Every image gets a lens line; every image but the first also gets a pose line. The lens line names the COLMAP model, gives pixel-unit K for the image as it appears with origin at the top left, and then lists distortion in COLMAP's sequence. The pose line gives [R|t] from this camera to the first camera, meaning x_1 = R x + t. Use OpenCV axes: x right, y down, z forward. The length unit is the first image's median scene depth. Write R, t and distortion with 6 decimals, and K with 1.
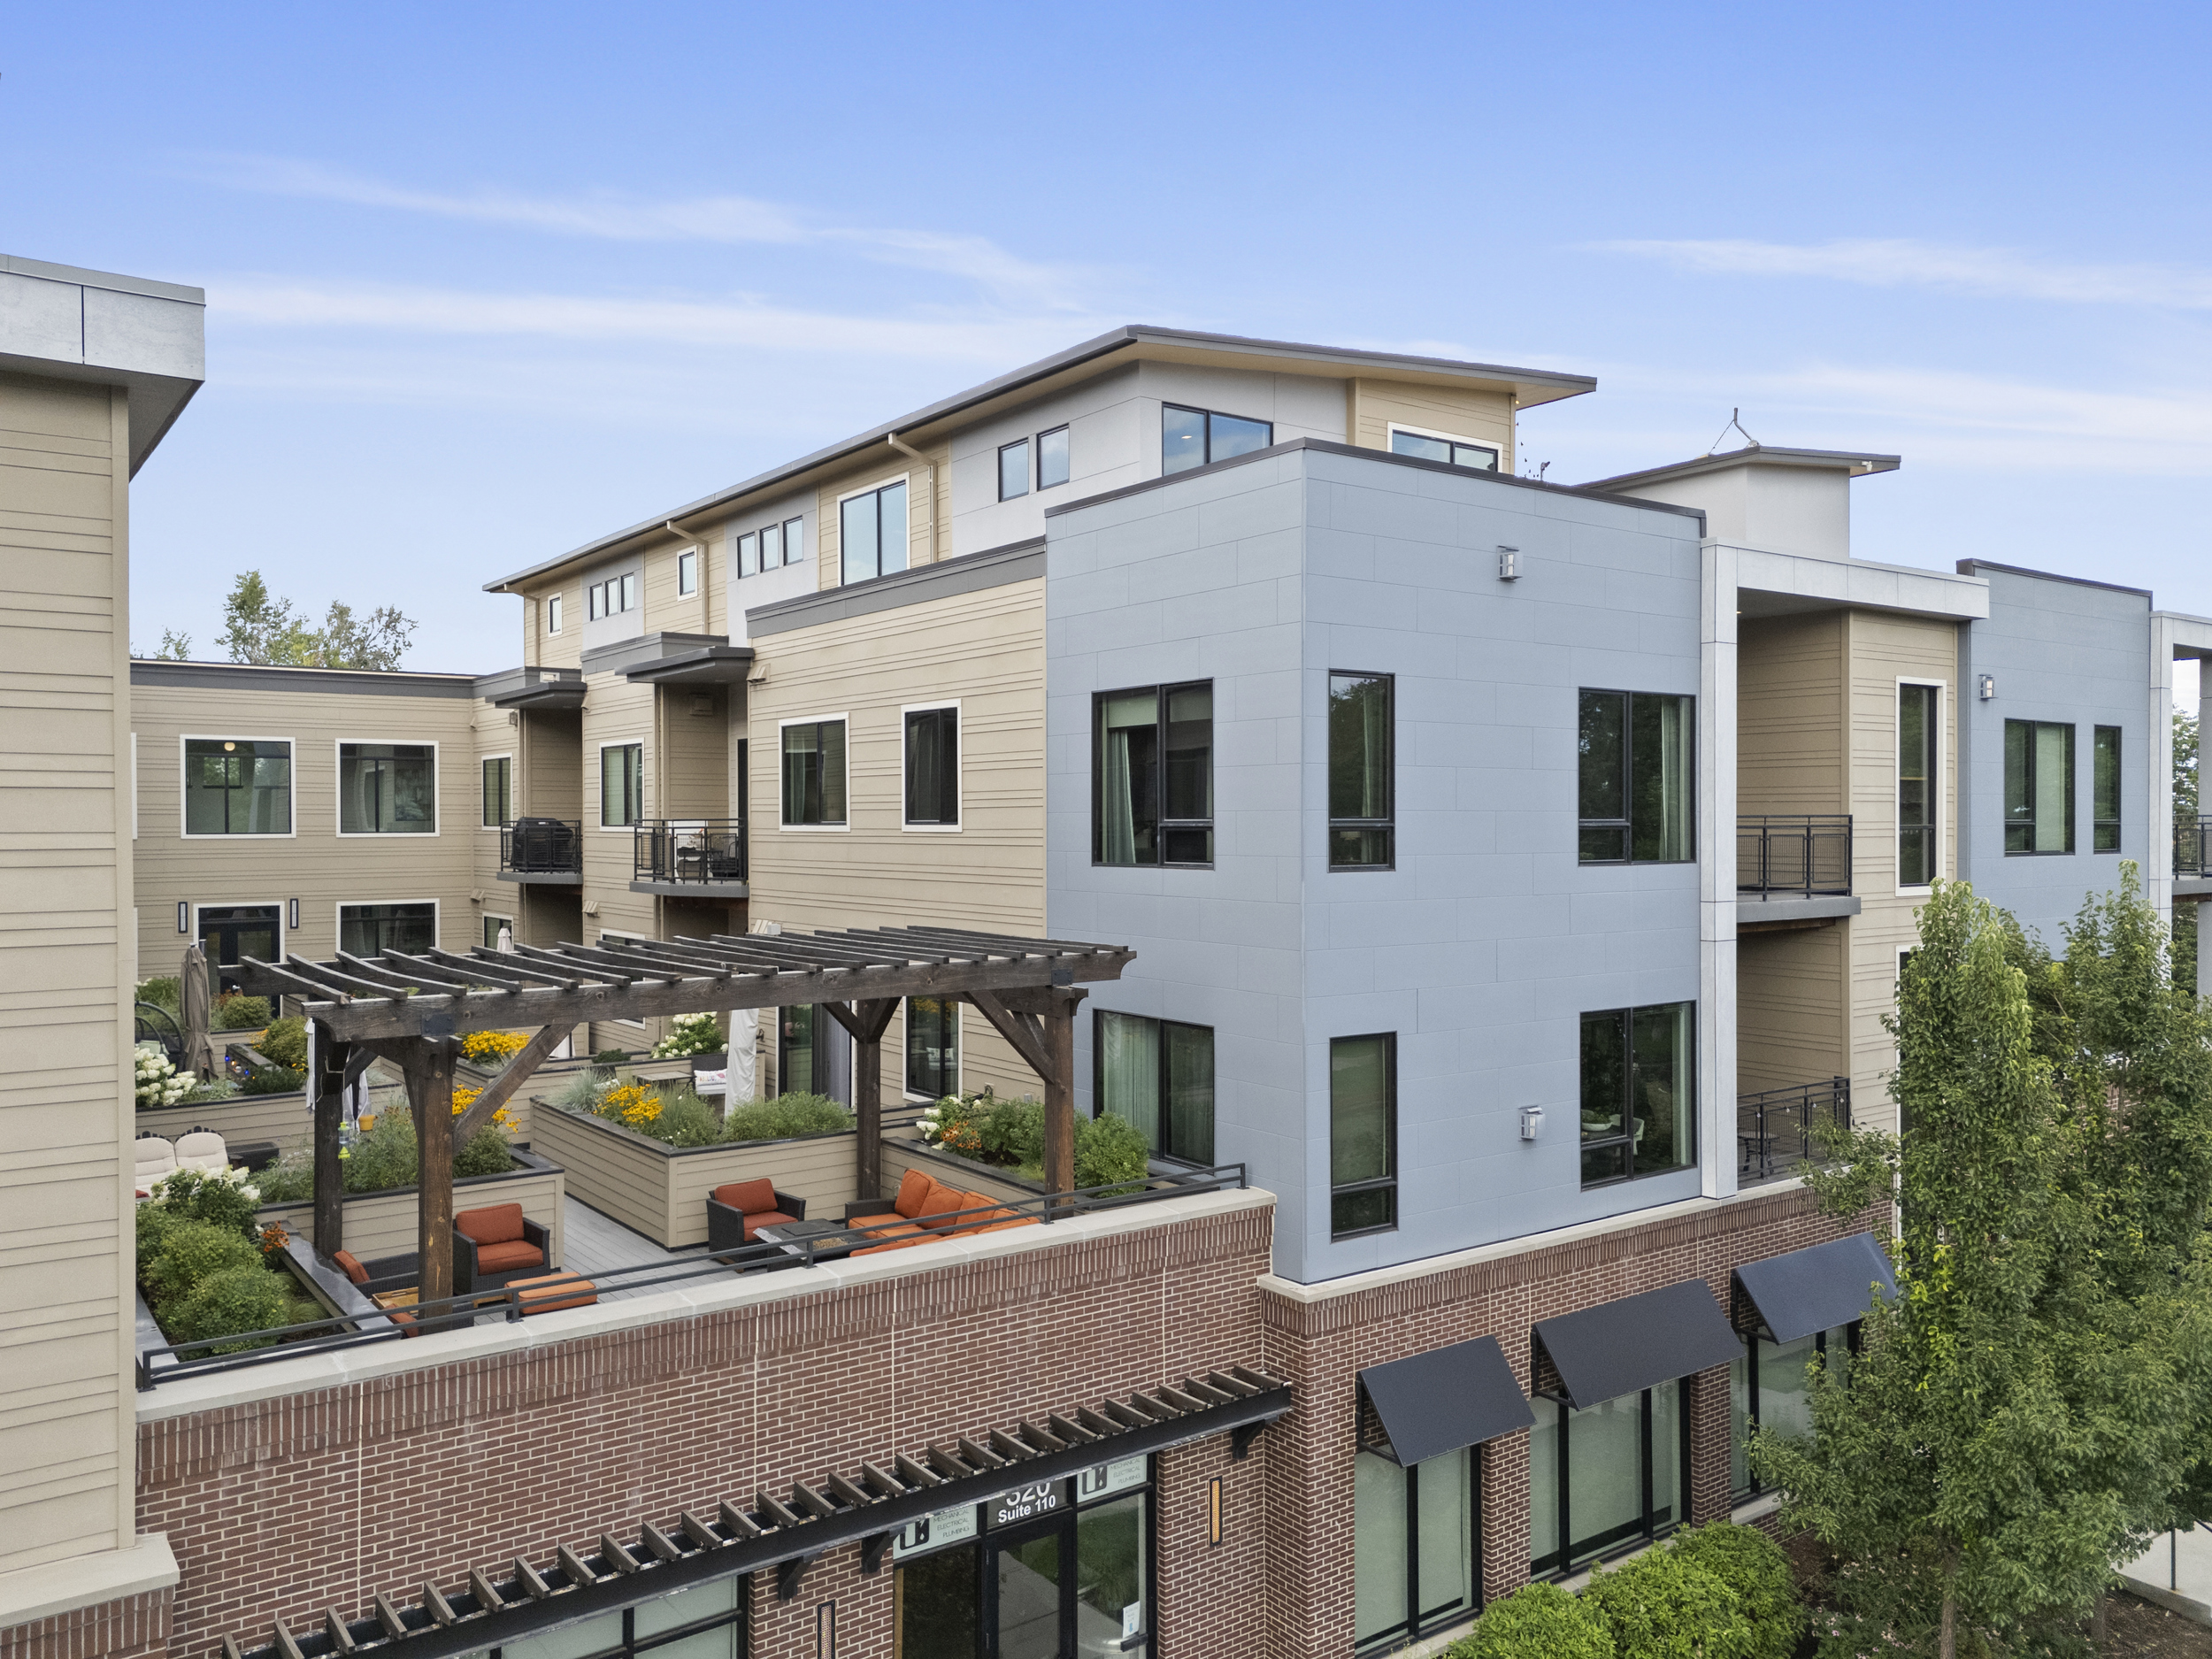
lens RADIAL K [[1623.8, 0, 1113.7], [0, 1623.8, 837.1], [0, 0, 1]] dist [0.067411, -0.048859]
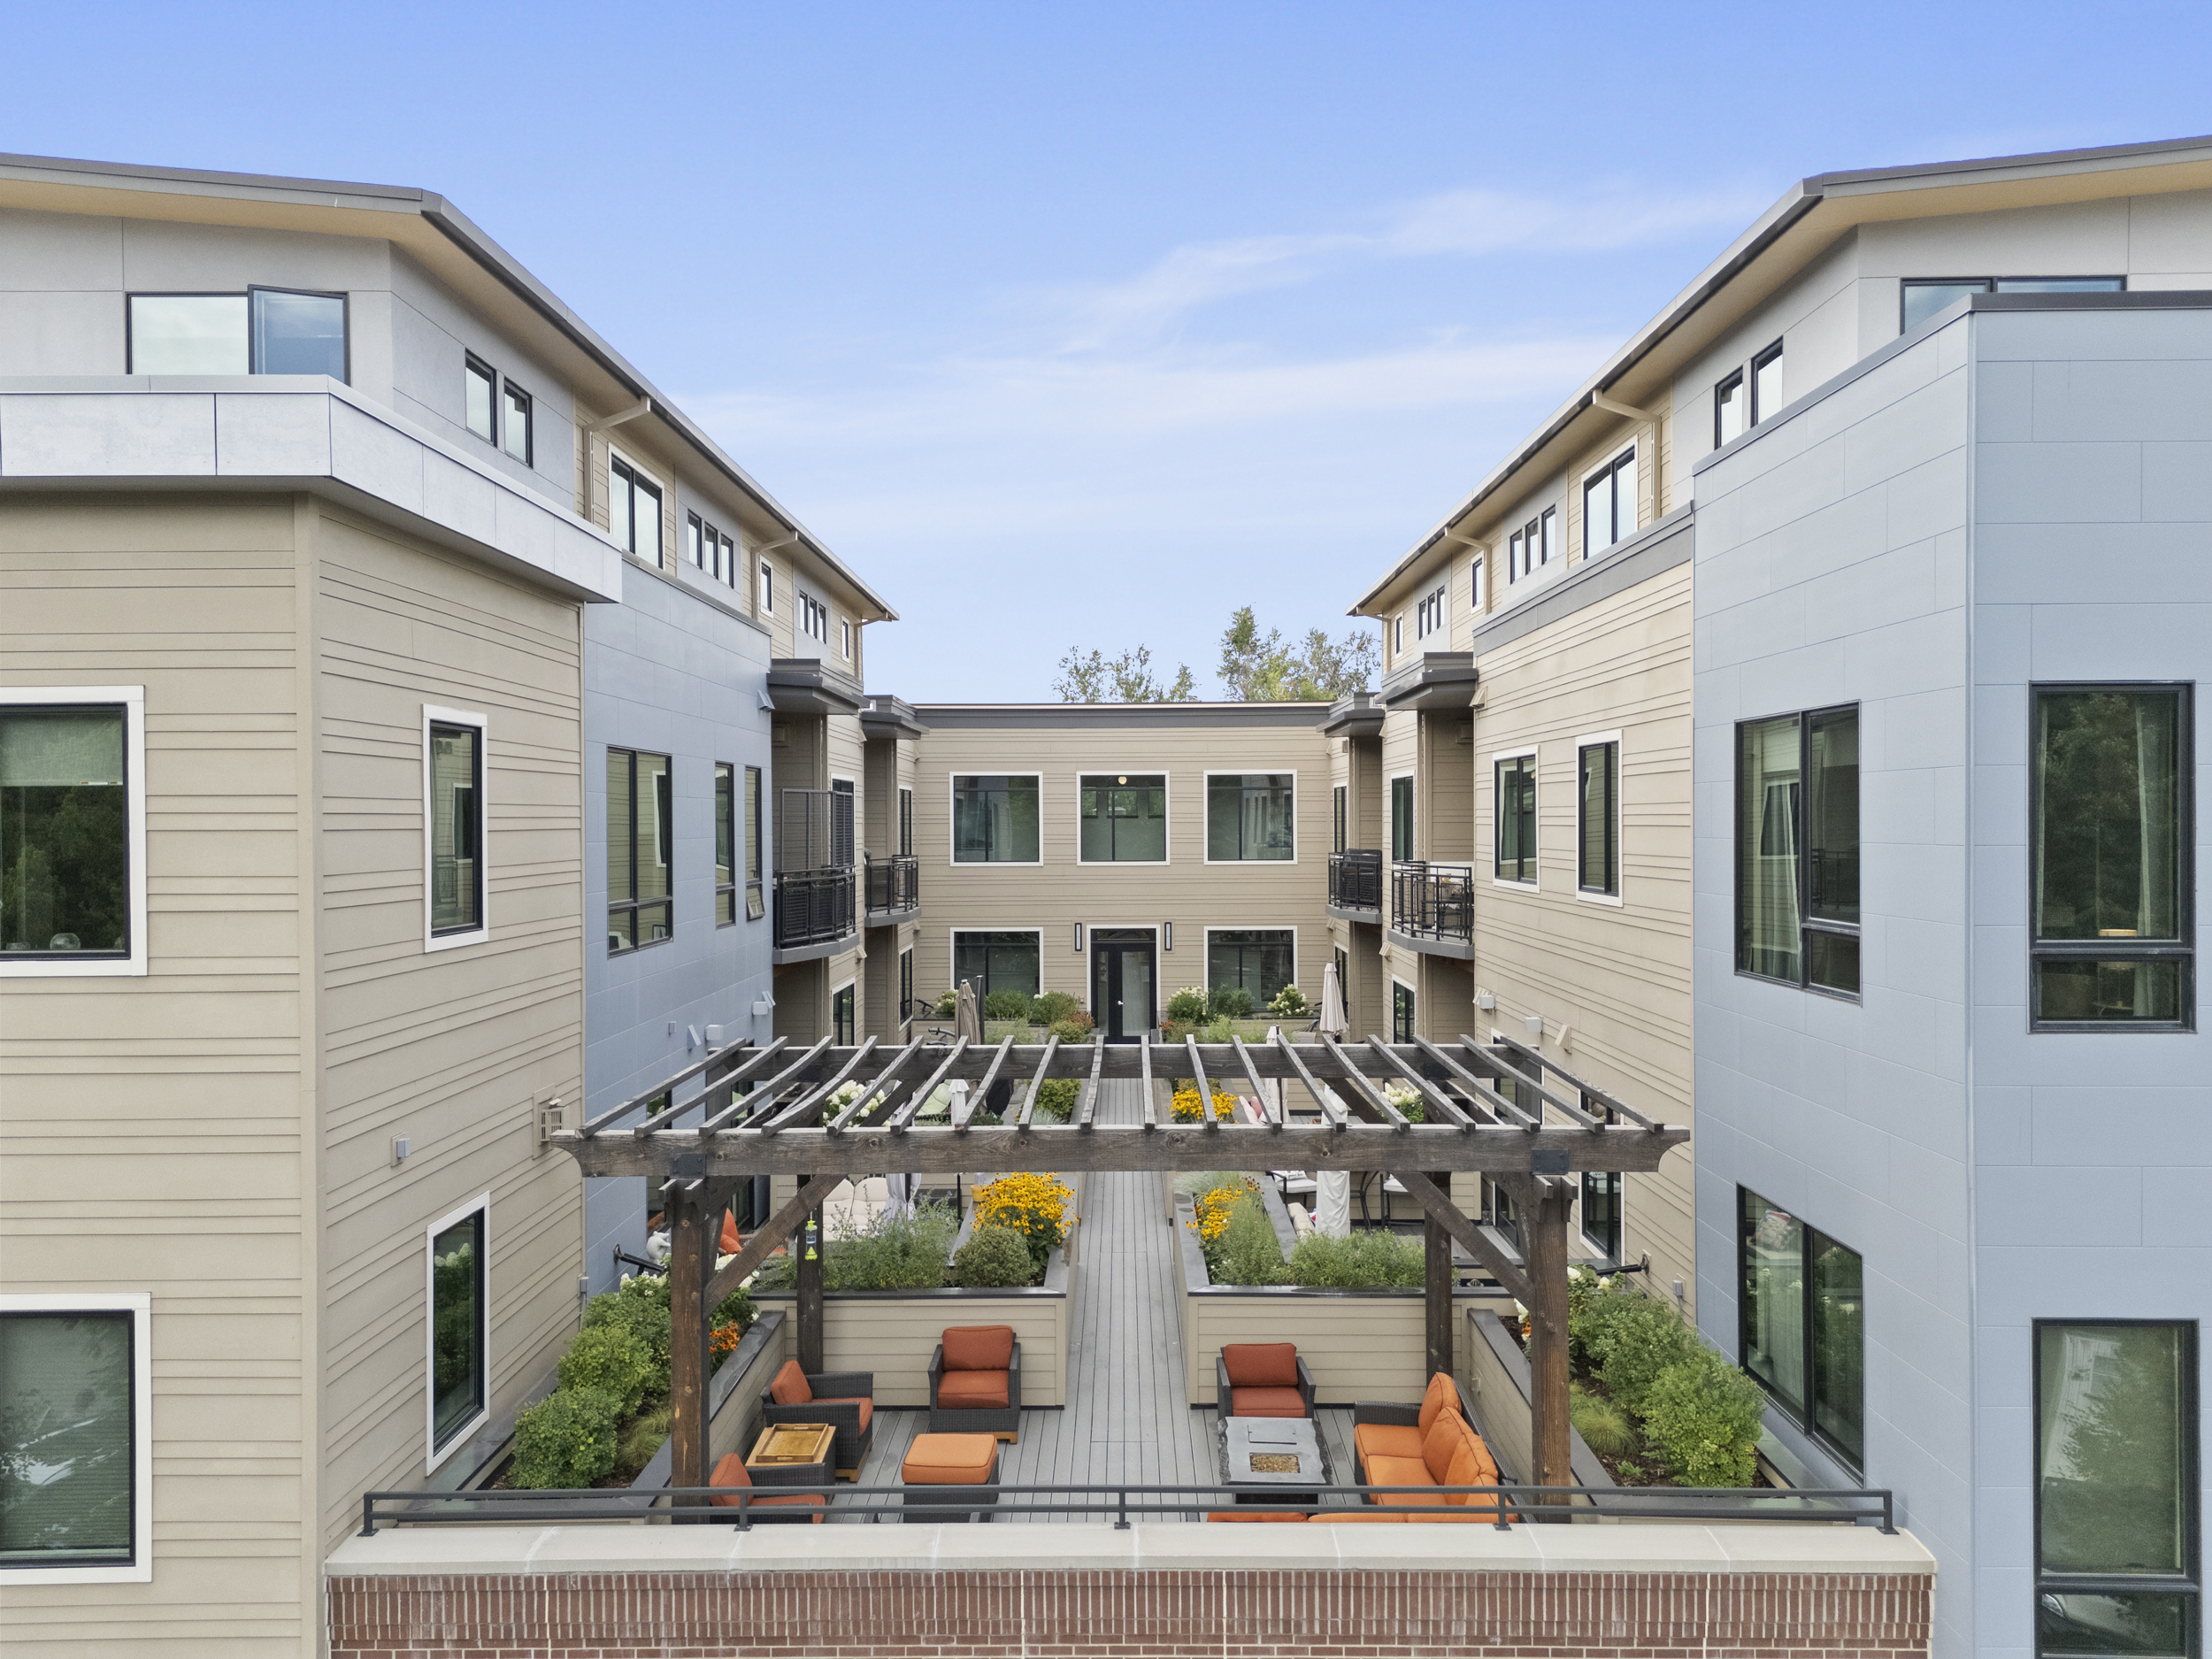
lens RADIAL K [[1623.8, 0, 1113.7], [0, 1623.8, 837.1], [0, 0, 1]] dist [0.067411, -0.048859]
pose [[0.802397, 0.003782, -0.596779, 0.220141], [-0.002239, 0.999992, 0.003327, -0.048655], [0.596787, -0.001333, 0.802399, 0.327134]]
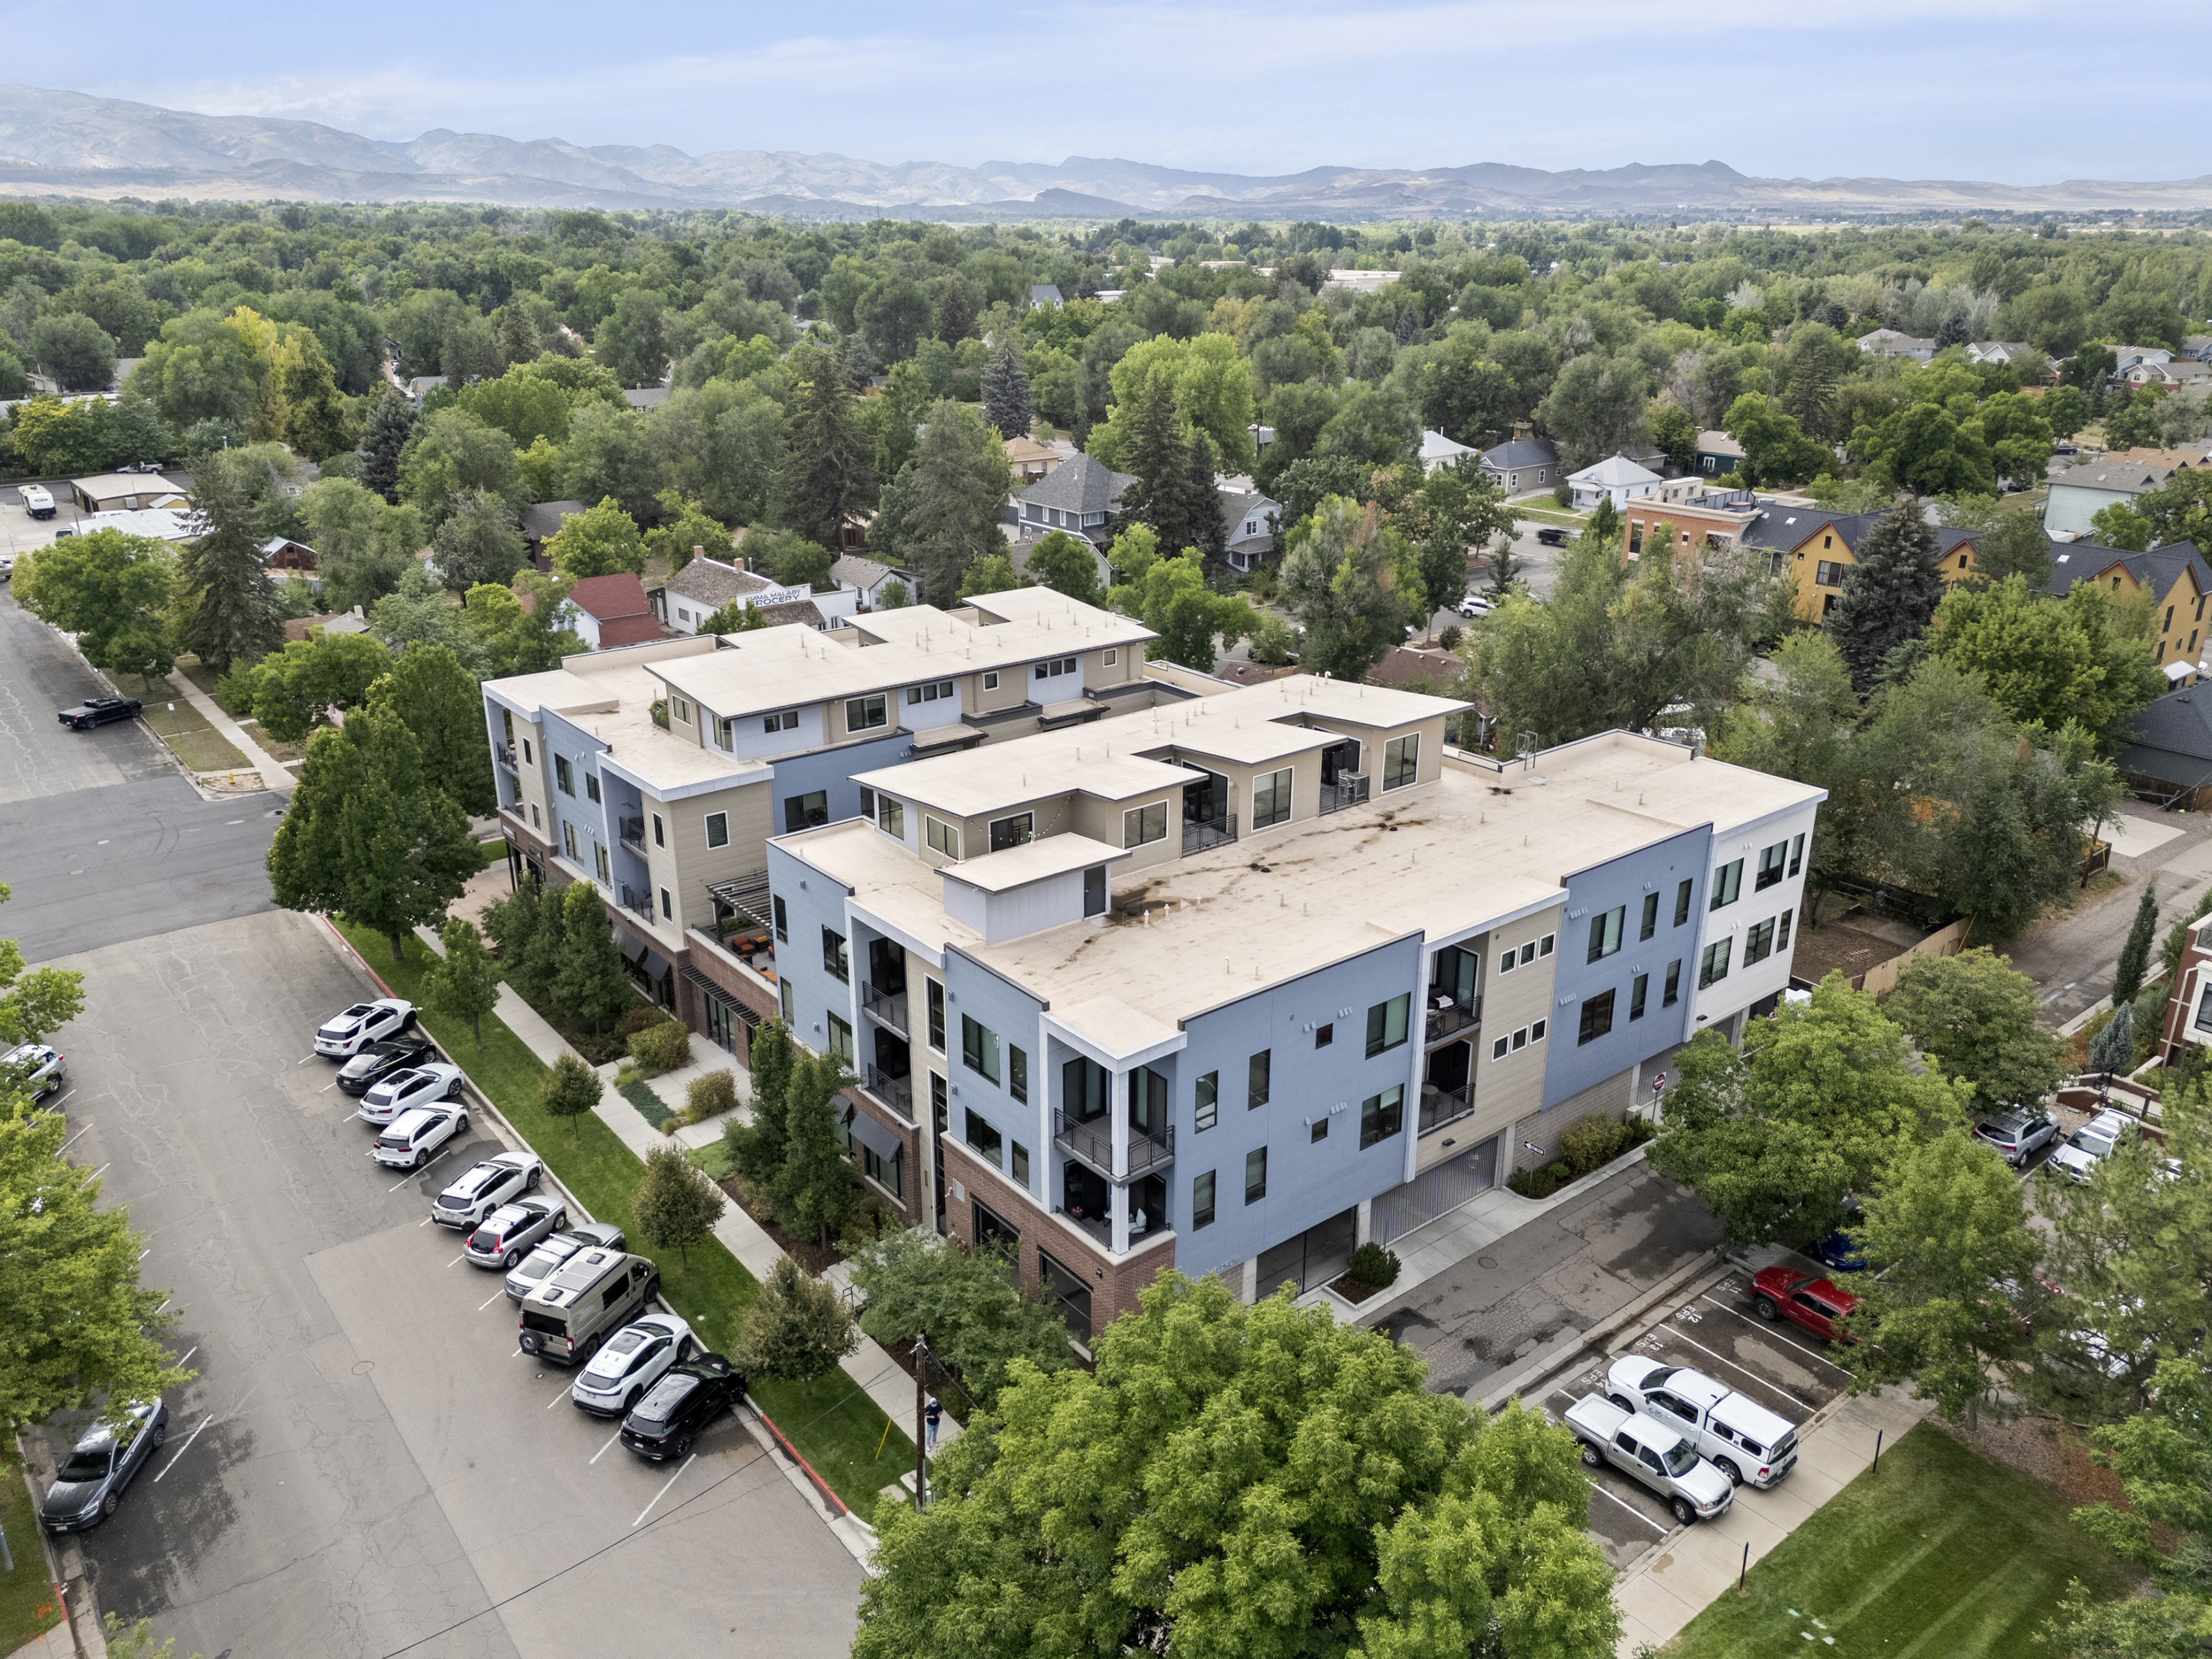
lens RADIAL K [[1623.8, 0, 1113.7], [0, 1623.8, 837.1], [0, 0, 1]] dist [0.067411, -0.048859]
pose [[0.043454, 0.347263, -0.936760, 3.906113], [-0.014333, 0.937766, 0.346971, -1.644303], [0.998953, -0.001651, 0.045726, 1.651663]]
